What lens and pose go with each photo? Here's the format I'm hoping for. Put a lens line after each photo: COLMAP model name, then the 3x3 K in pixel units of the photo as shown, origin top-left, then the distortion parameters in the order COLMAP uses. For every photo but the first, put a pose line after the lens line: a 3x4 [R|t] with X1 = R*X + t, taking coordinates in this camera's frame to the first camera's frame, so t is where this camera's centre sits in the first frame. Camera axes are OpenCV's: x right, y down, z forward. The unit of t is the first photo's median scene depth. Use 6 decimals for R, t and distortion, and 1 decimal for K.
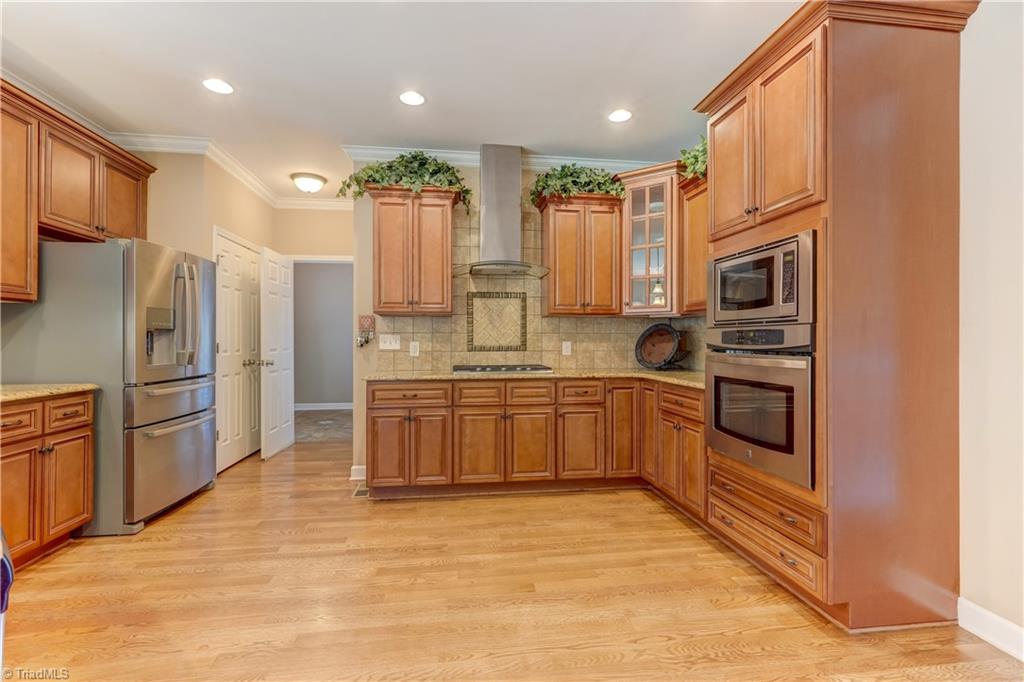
lens RADIAL K [[466.4, 0, 514.4], [0, 466.4, 338.1], [0, 0, 1]] dist [-0.001261, 0.004545]
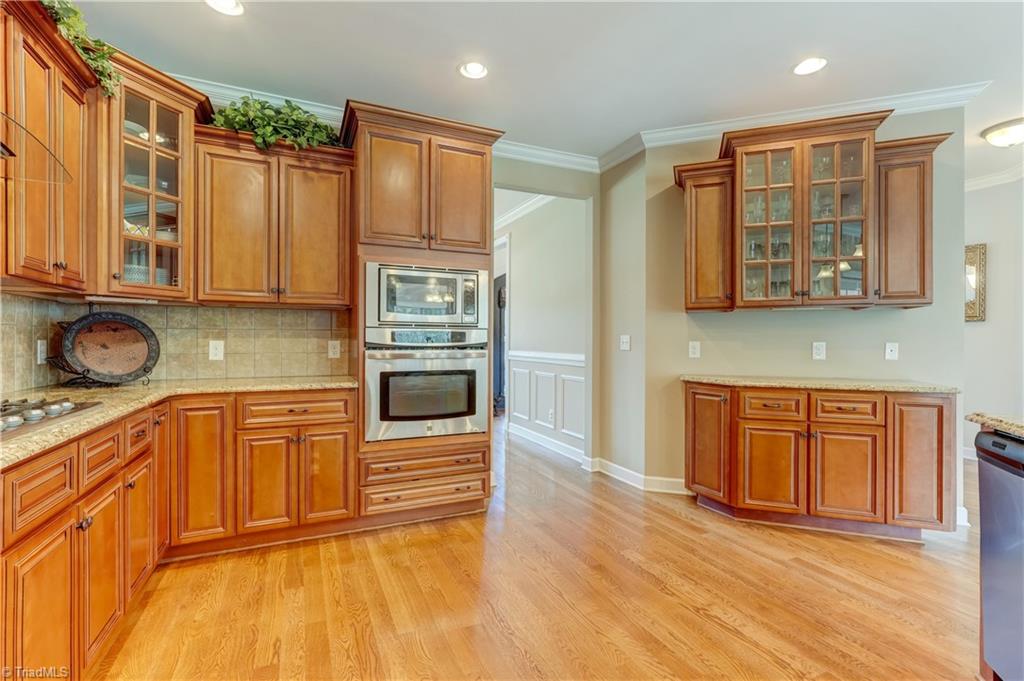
lens RADIAL K [[466.4, 0, 510.8], [0, 466.4, 343.9], [0, 0, 1]] dist [-0.001261, 0.004545]
pose [[-0.287186, 0.000231, 0.957875, -0.493724], [-0.005081, 0.999986, -0.001764, 0.011861], [-0.957861, -0.005373, -0.287181, 0.733474]]
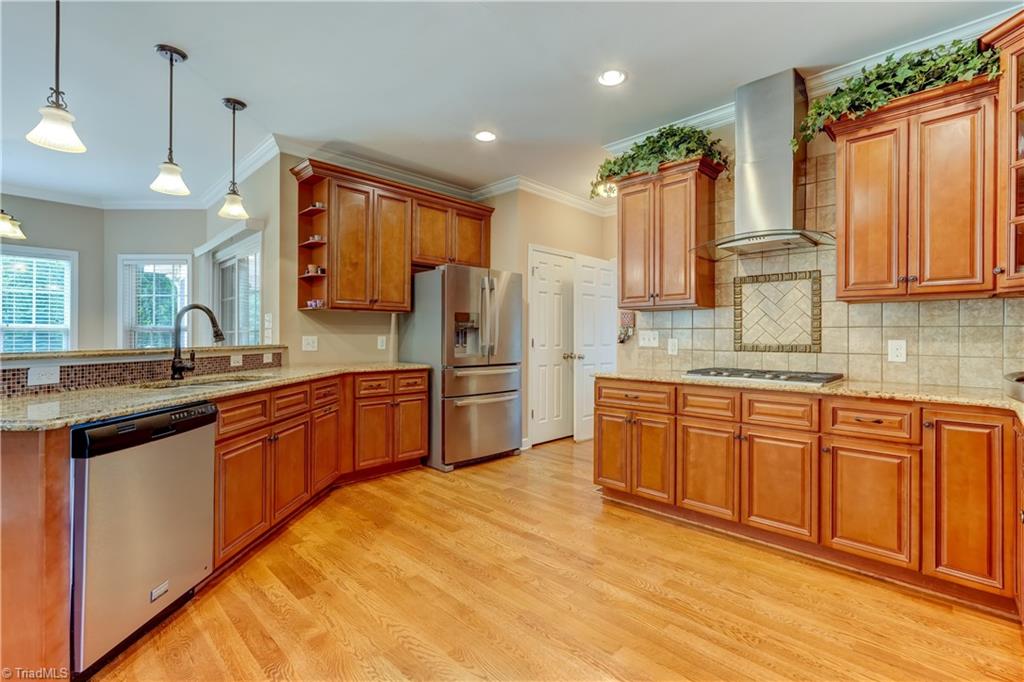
lens RADIAL K [[466.4, 0, 515.1], [0, 466.4, 334.9], [0, 0, 1]] dist [-0.001261, 0.004545]
pose [[0.611291, -0.000233, -0.791406, 0.346913], [-0.001995, 0.999996, -0.001836, 0.003046], [0.791403, 0.002701, 0.611288, 0.236633]]
